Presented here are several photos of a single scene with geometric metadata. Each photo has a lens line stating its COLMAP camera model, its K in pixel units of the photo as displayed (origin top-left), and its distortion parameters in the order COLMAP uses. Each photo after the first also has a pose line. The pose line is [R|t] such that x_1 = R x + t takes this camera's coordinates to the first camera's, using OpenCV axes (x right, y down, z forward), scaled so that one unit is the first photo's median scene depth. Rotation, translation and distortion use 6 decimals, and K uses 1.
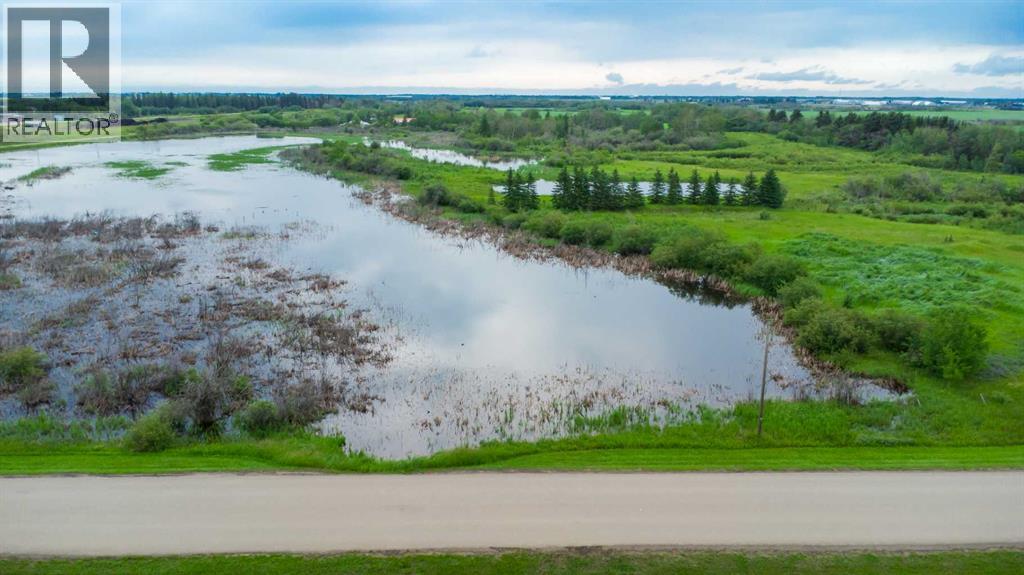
lens RADIAL K [[764.1, 0, 510.9], [0, 764.1, 277.7], [0, 0, 1]] dist [0.039749, -0.052509]
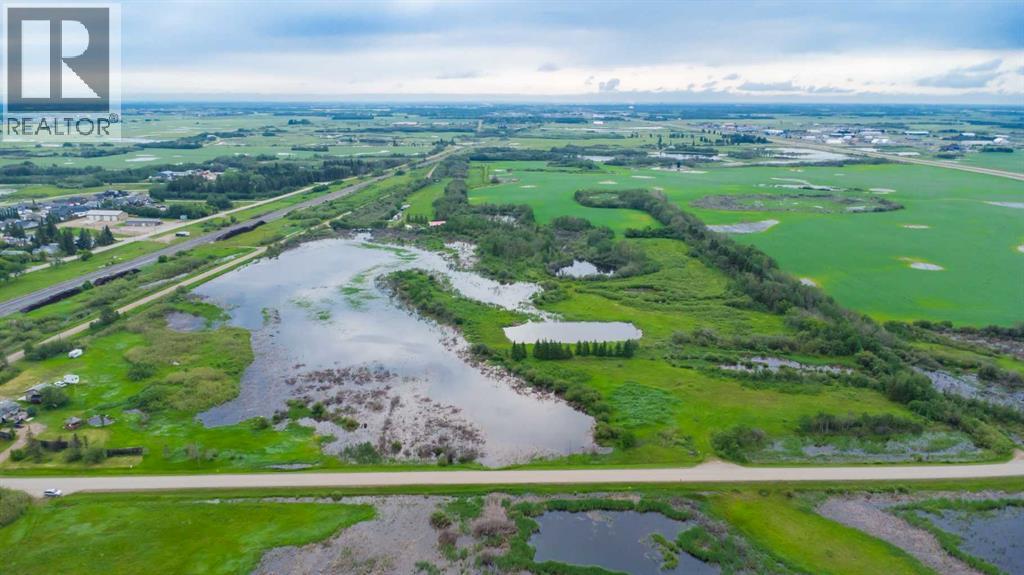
lens RADIAL K [[764.1, 0, 509.3], [0, 764.1, 290.6], [0, 0, 1]] dist [0.039749, -0.052509]
pose [[0.999993, -0.003767, 0.000258, -0.022326], [0.003763, 0.999903, 0.013395, -0.448371], [-0.000308, -0.013394, 0.999910, -1.807594]]
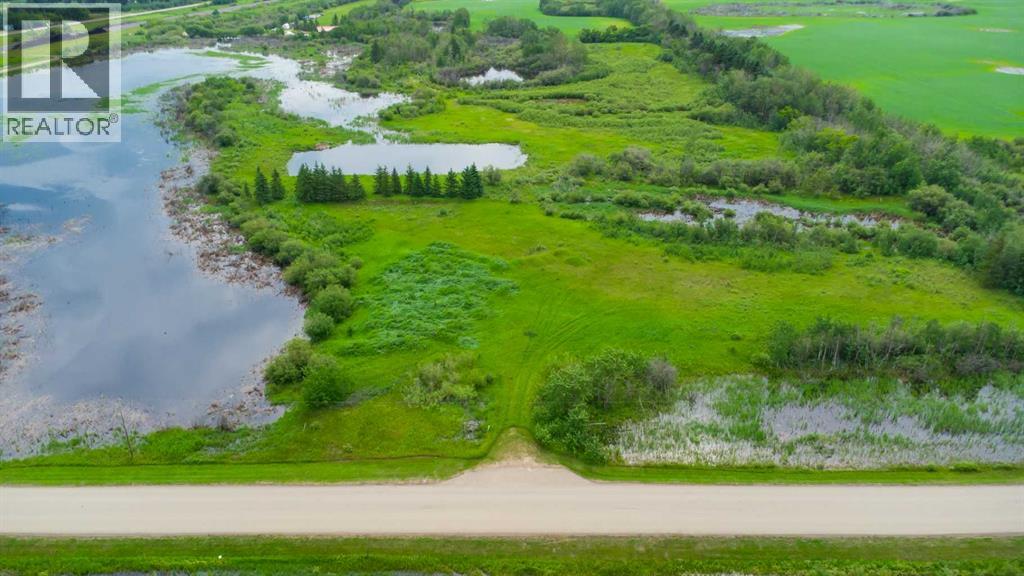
lens RADIAL K [[764.1, 0, 493.1], [0, 764.1, 293.1], [0, 0, 1]] dist [0.039749, -0.052509]
pose [[0.998788, 0.003163, -0.049116, 0.608526], [0.006455, 0.980896, 0.194424, -0.249881], [0.048793, -0.194505, 0.979687, -0.314492]]
